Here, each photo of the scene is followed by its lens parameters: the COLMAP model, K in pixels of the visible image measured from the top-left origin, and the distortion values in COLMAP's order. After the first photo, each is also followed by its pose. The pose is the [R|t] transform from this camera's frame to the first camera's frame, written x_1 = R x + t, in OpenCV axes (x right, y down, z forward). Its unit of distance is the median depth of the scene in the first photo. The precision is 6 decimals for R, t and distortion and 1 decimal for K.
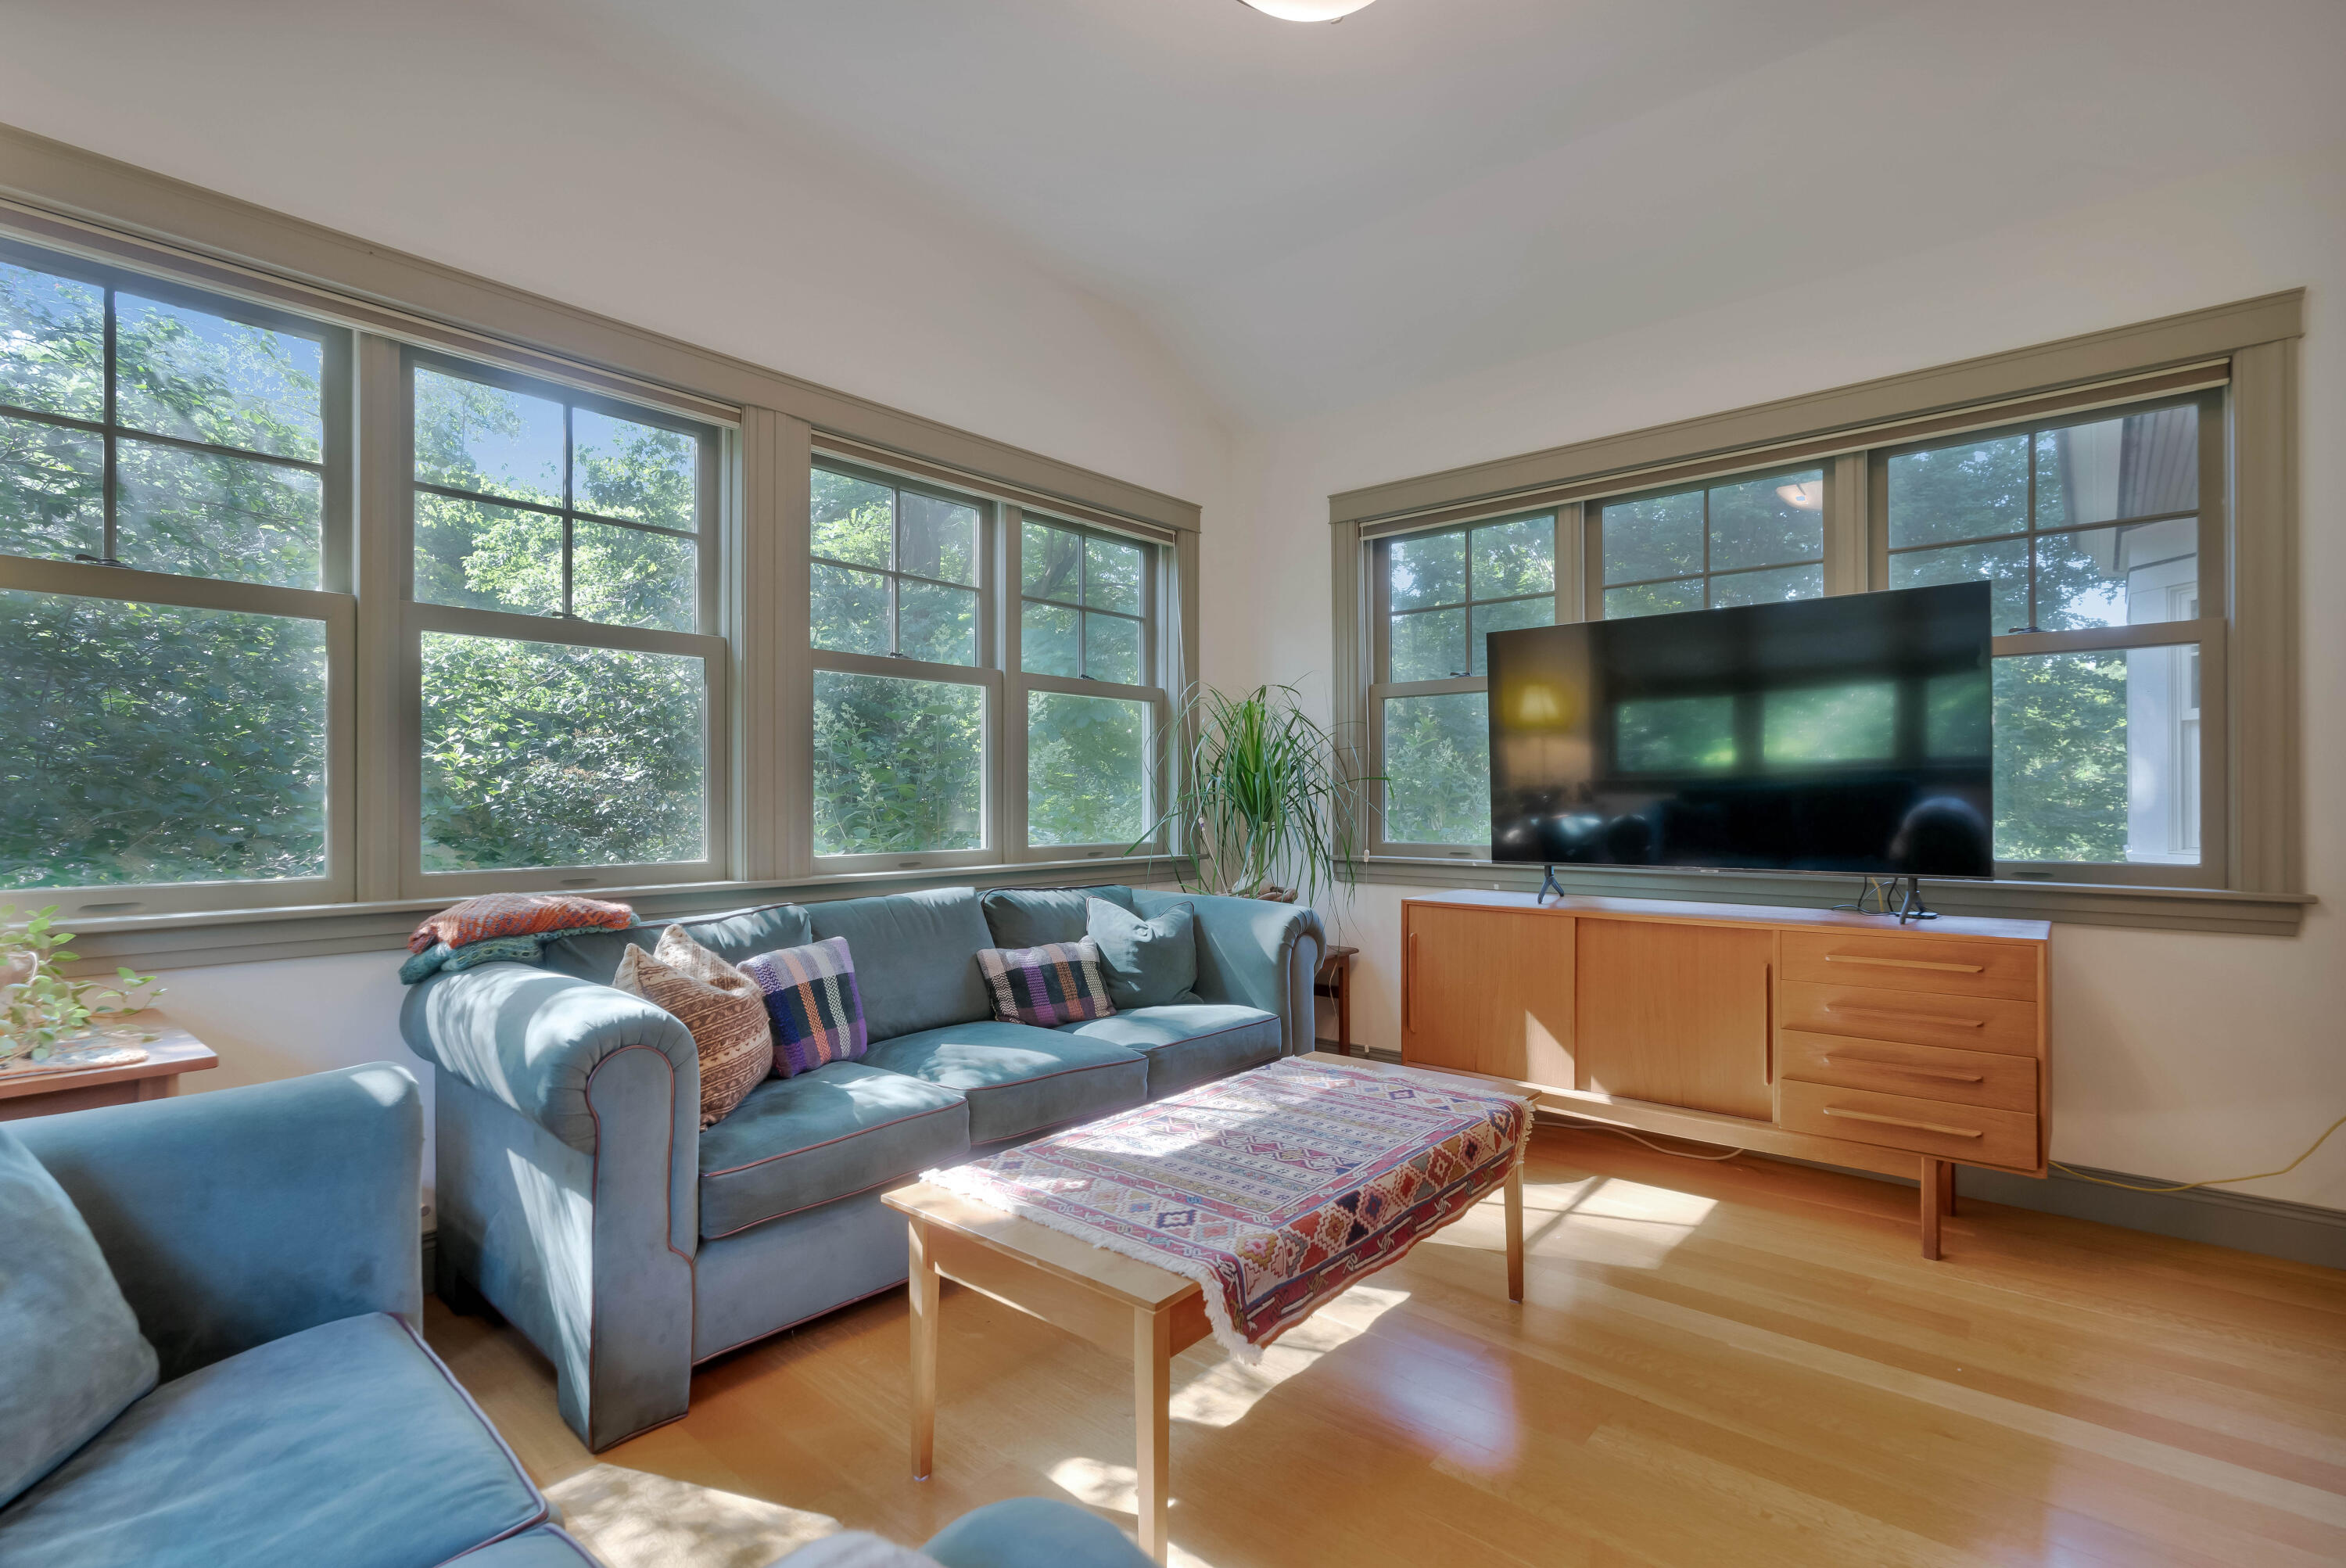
lens RADIAL K [[1063.9, 0, 1166.2], [0, 1063.9, 805.1], [0, 0, 1]] dist [-0.012291, 0.002142]
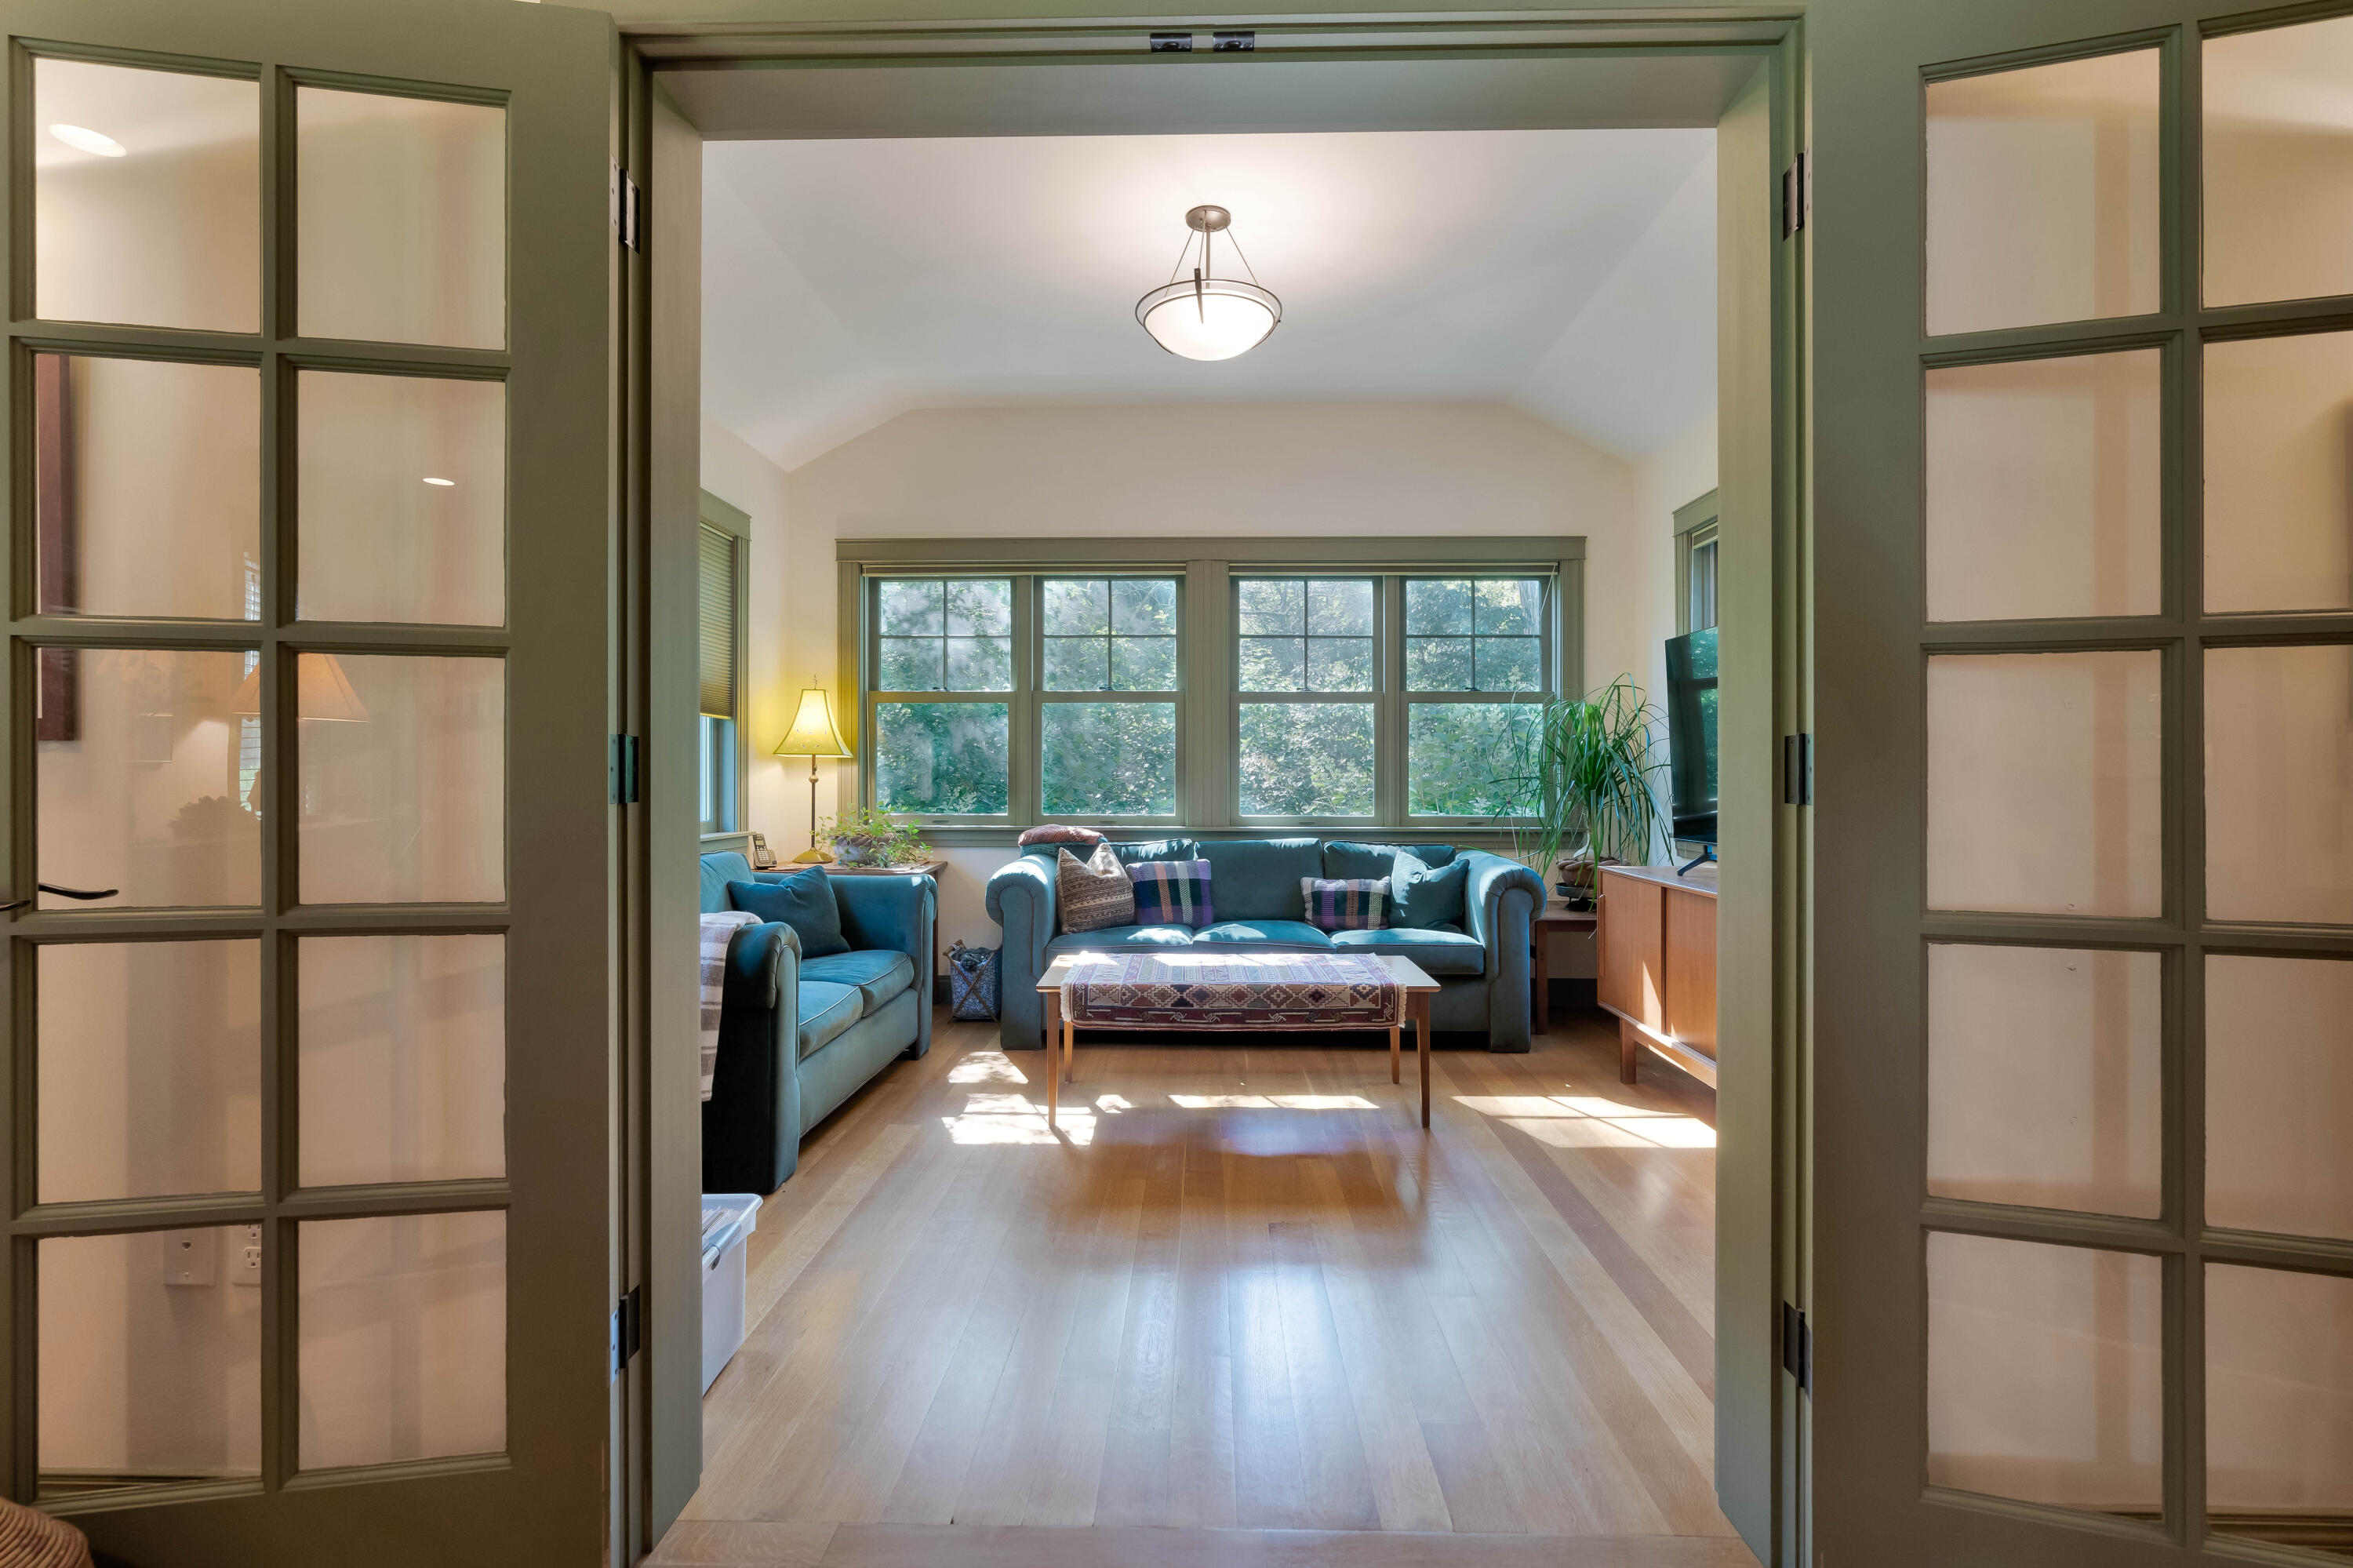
lens RADIAL K [[1067.1, 0, 1185.5], [0, 1067.1, 771.1], [0, 0, 1]] dist [-0.012291, 0.002142]
pose [[0.653842, 0.002181, -0.756628, 0.930813], [-0.005199, 0.999985, -0.001610, -0.018862], [0.756613, 0.004987, 0.653844, -0.174465]]
